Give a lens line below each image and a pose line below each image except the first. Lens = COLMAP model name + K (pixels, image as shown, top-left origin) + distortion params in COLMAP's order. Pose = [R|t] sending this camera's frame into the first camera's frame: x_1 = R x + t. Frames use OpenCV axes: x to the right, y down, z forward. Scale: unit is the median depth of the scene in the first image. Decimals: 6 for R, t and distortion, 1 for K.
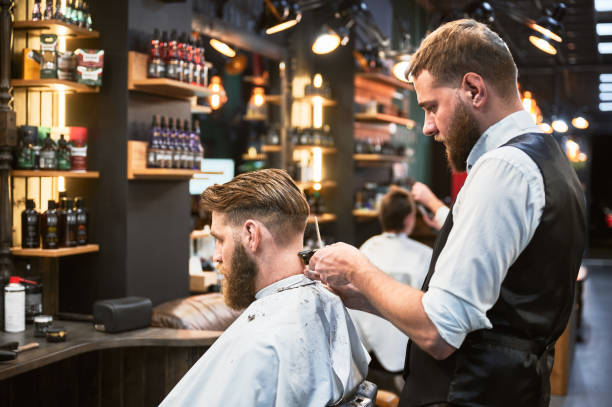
lens RADIAL K [[1077.4, 0, 306.0], [0, 1077.4, 203.5], [0, 0, 1]] dist [0.053778, -0.143219]
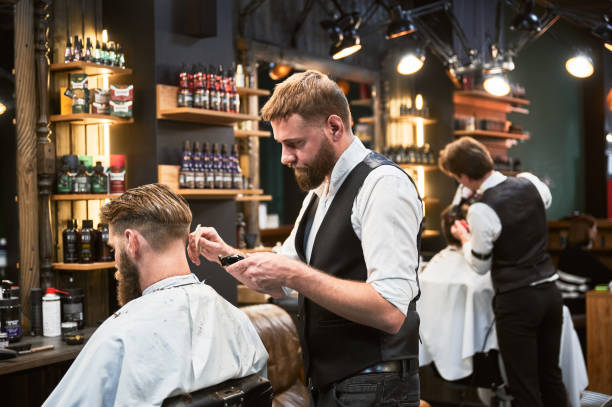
lens RADIAL K [[1077.4, 0, 306.0], [0, 1077.4, 203.5], [0, 0, 1]] dist [0.053778, -0.143219]
pose [[0.961473, -0.030170, -0.273240, 0.286177], [0.023285, 0.999325, -0.028410, 0.016452], [0.273913, 0.020953, 0.961526, -0.021840]]
